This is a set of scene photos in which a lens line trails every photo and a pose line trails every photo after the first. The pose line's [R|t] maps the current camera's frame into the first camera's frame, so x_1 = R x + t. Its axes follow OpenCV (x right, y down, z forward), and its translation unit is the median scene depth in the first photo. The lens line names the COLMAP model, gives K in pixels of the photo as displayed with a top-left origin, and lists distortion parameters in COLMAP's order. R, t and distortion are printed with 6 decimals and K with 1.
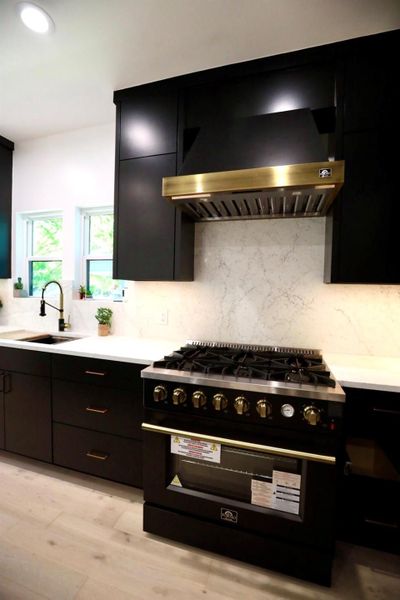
lens RADIAL K [[273.3, 0, 197.3], [0, 273.3, 302.6], [0, 0, 1]] dist [-0.056672, 0.024247]
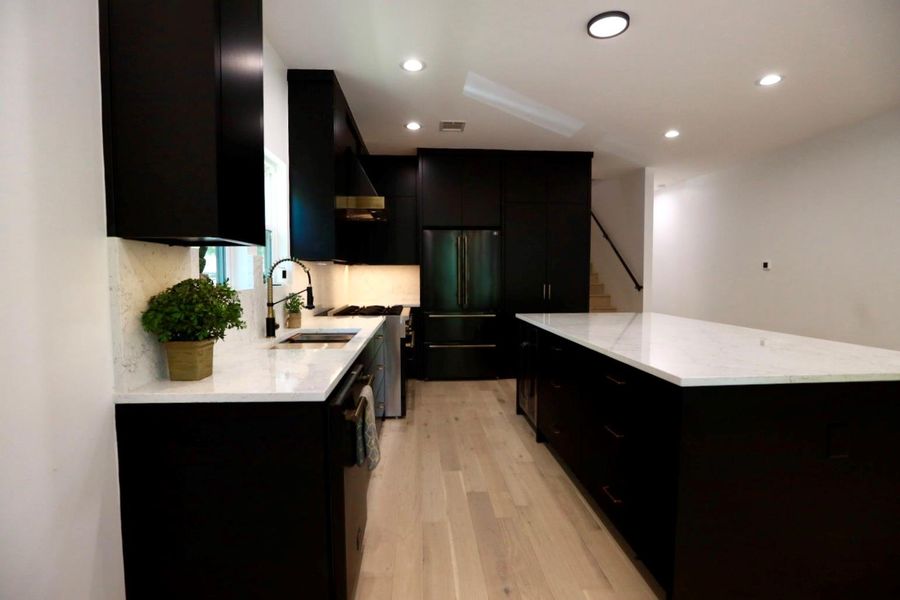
lens RADIAL K [[409.9, 0, 450.0], [0, 409.9, 300.0], [0, 0, 1]] dist [-0.056672, 0.024247]
pose [[-0.376059, -0.089122, 0.922300, -1.814016], [0.031671, 0.993546, 0.108921, -0.087350], [-0.926054, 0.070171, -0.370809, 1.153211]]
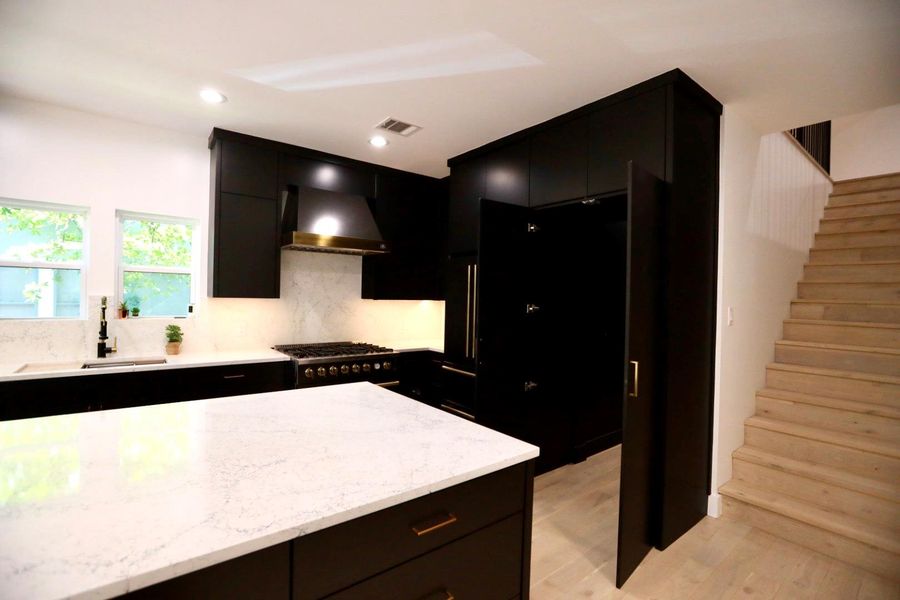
lens RADIAL K [[409.9, 0, 450.0], [0, 409.9, 300.0], [0, 0, 1]] dist [-0.056672, 0.024247]
pose [[0.571384, -0.019857, 0.820443, -1.084515], [0.032233, 0.999479, 0.001742, -0.047132], [-0.820050, 0.025450, 0.571726, -0.707900]]
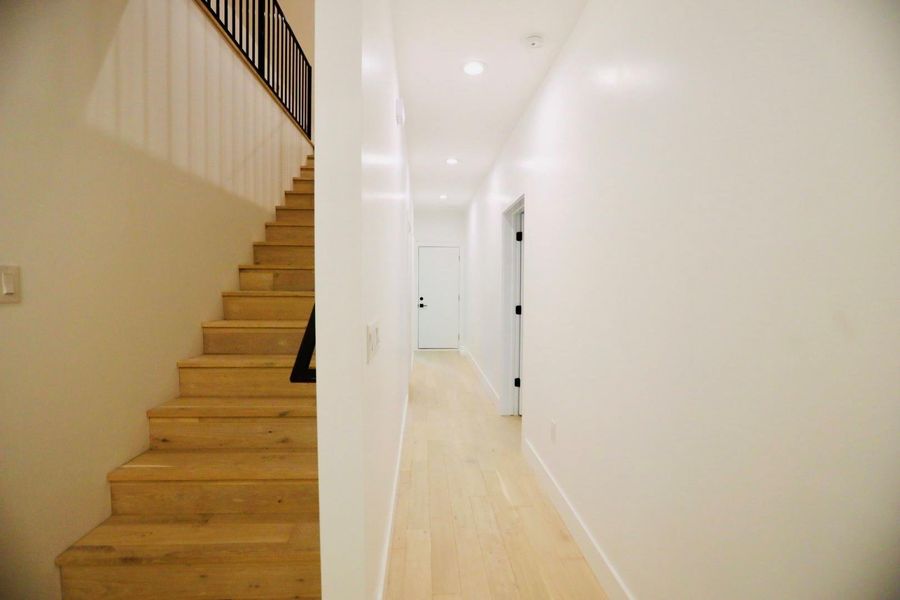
lens RADIAL K [[409.9, 0, 450.0], [0, 409.9, 300.0], [0, 0, 1]] dist [-0.056672, 0.024247]
pose [[-0.349912, -0.058510, 0.934954, -0.235629], [0.029137, 0.996885, 0.073290, 0.043871], [-0.936329, 0.052887, -0.347117, -1.138200]]
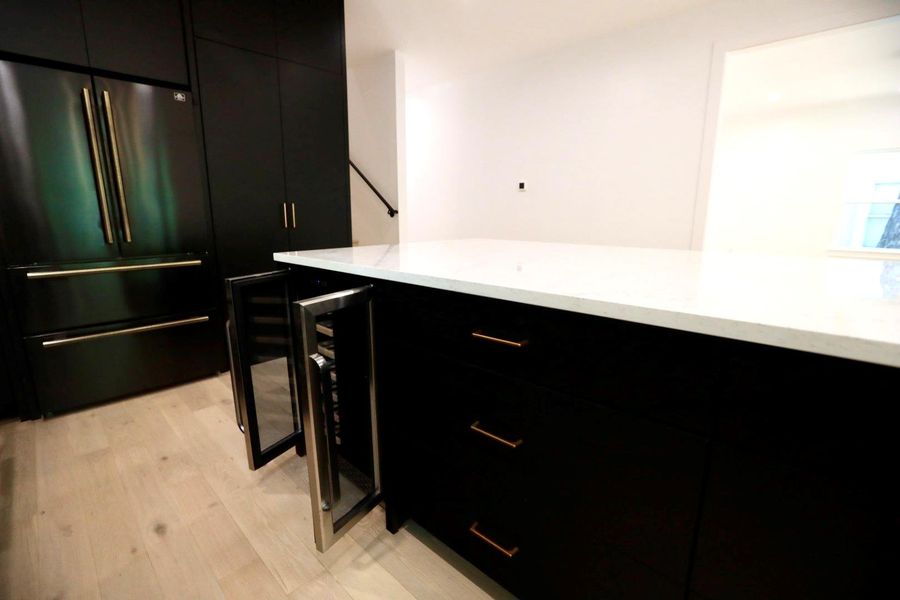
lens RADIAL K [[409.9, 0, 450.0], [0, 409.9, 300.0], [0, 0, 1]] dist [-0.056672, 0.024247]
pose [[-0.900298, -0.124145, 0.417195, -0.922597], [-0.010481, 0.964370, 0.264349, 0.051914], [-0.435148, 0.233620, -0.869521, 0.791111]]
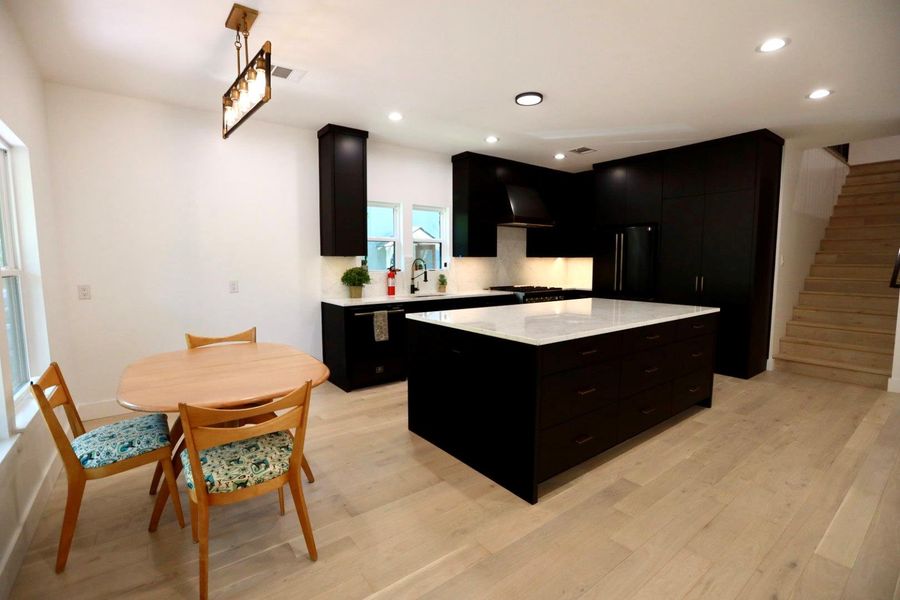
lens RADIAL K [[409.9, 0, 450.0], [0, 409.9, 300.0], [0, 0, 1]] dist [-0.056672, 0.024247]
pose [[0.586621, -0.102925, 0.803295, -2.565513], [0.055893, 0.994672, 0.086629, -0.042343], [-0.807931, -0.005920, 0.589248, -0.505681]]
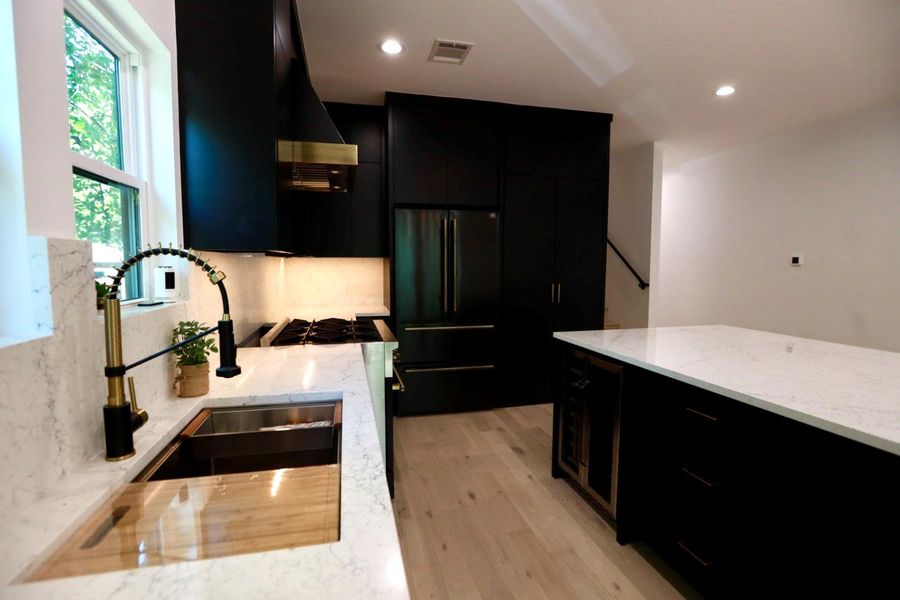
lens RADIAL K [[418.7, 0, 451.3], [0, 418.7, 300.4], [0, 0, 1]] dist [-0.033501, 0.000984]
pose [[-0.521474, -0.104873, 0.846798, -1.145669], [0.020274, 0.990615, 0.135170, -0.090774], [-0.853027, 0.087656, -0.514453, 1.113941]]
